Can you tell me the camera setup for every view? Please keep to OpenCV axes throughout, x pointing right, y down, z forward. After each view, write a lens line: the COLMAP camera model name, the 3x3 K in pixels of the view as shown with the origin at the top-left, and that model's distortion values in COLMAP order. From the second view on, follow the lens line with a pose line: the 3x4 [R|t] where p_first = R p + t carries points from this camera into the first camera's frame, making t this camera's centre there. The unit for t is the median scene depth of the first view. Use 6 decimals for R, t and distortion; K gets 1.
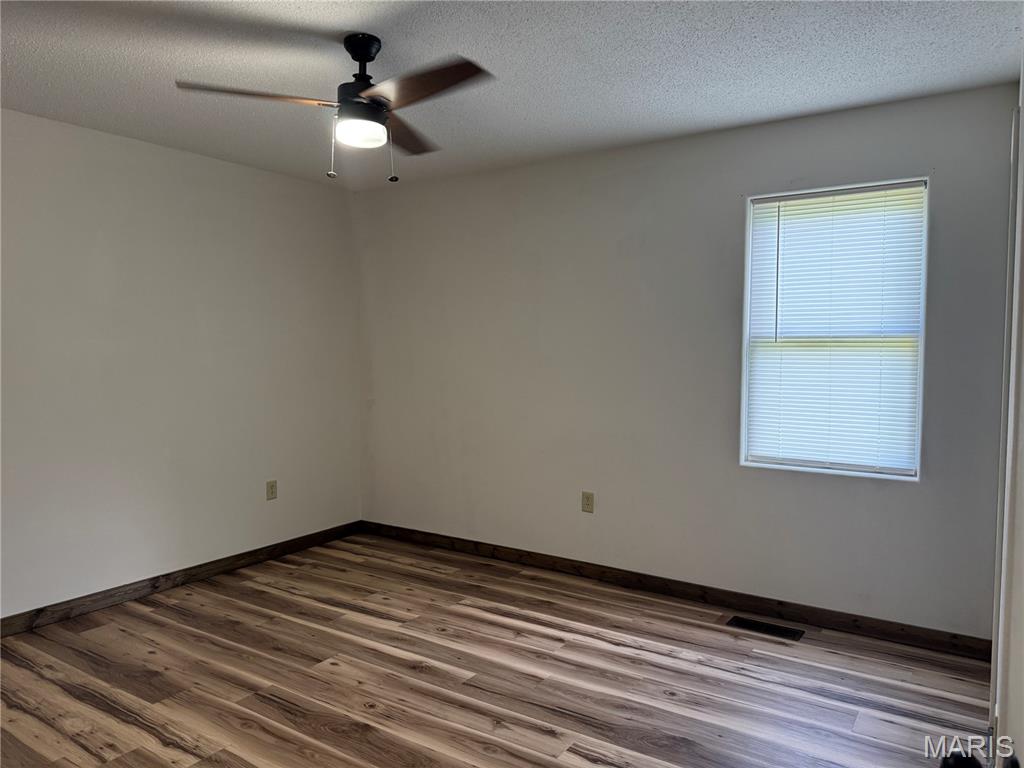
lens RADIAL K [[729.2, 0, 509.6], [0, 729.2, 384.1], [0, 0, 1]] dist [0.066189, -0.082213]
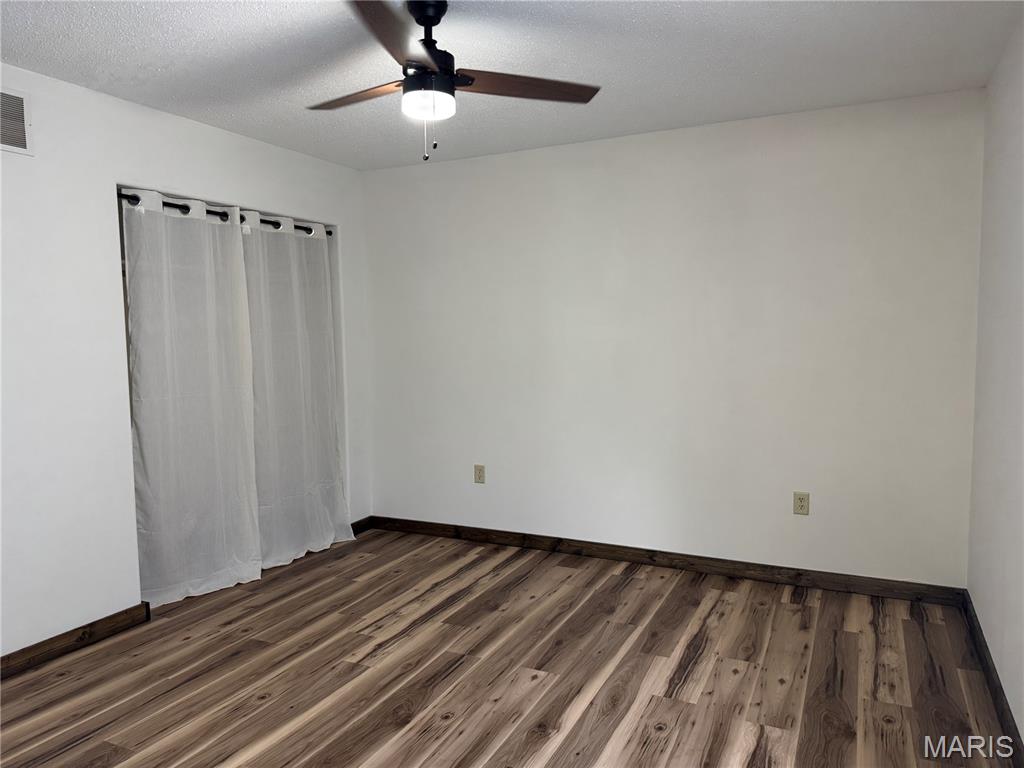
lens RADIAL K [[729.2, 0, 512.7], [0, 729.2, 385.6], [0, 0, 1]] dist [0.066189, -0.082213]
pose [[0.150176, 0.079804, -0.985433, 0.547919], [-0.042769, 0.996328, 0.074168, -0.042267], [0.987734, 0.031008, 0.153038, 0.713232]]
